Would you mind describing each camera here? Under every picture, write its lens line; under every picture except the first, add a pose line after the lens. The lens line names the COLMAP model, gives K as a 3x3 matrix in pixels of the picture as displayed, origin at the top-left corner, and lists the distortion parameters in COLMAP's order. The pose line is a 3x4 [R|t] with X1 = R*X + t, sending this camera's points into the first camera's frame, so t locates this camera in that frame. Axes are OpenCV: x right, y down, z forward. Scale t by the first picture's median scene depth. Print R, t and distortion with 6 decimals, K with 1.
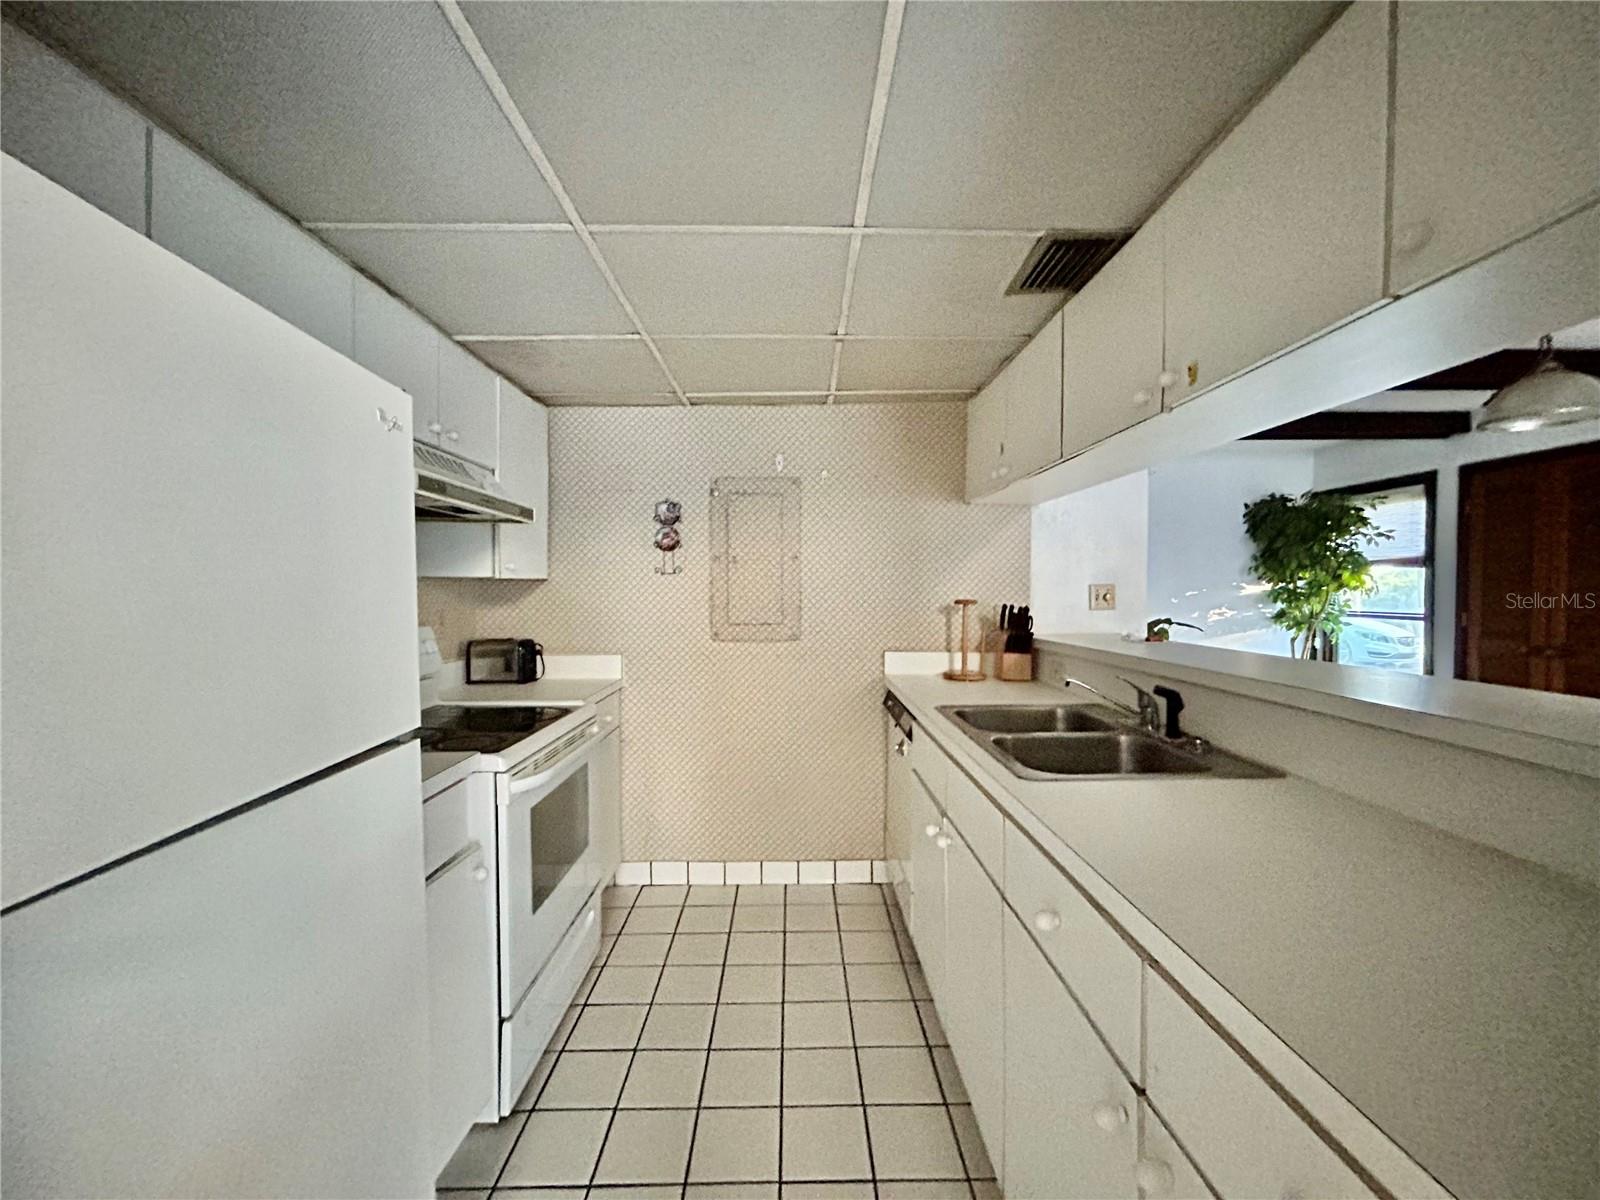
lens RADIAL K [[652.1, 0, 799.1], [0, 652.1, 598.2], [0, 0, 1]] dist [-0.002373, 0.000727]
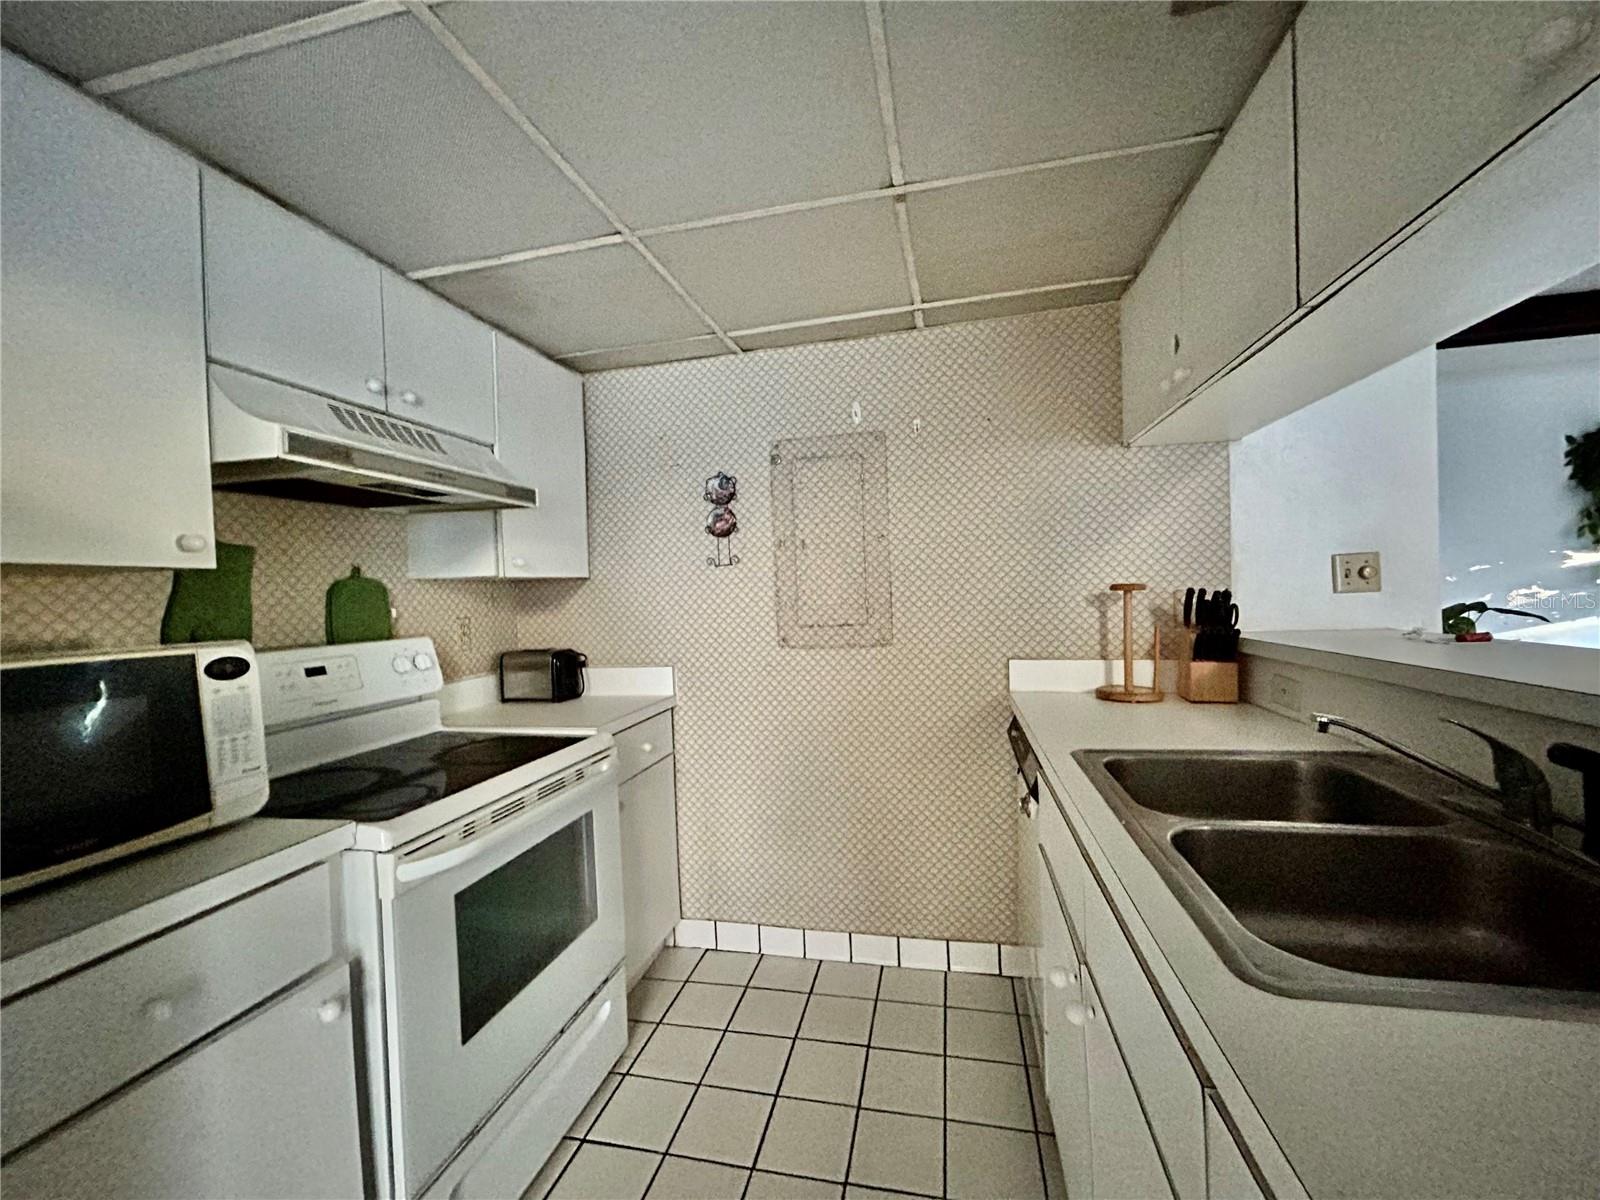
lens RADIAL K [[652.1, 0, 797.1], [0, 652.1, 599.9], [0, 0, 1]] dist [-0.002373, 0.000727]
pose [[0.971408, -0.030415, -0.235461, 0.076680], [0.031307, 0.999510, 0.000051, 0.008139], [0.235344, -0.007421, 0.971884, 0.242573]]
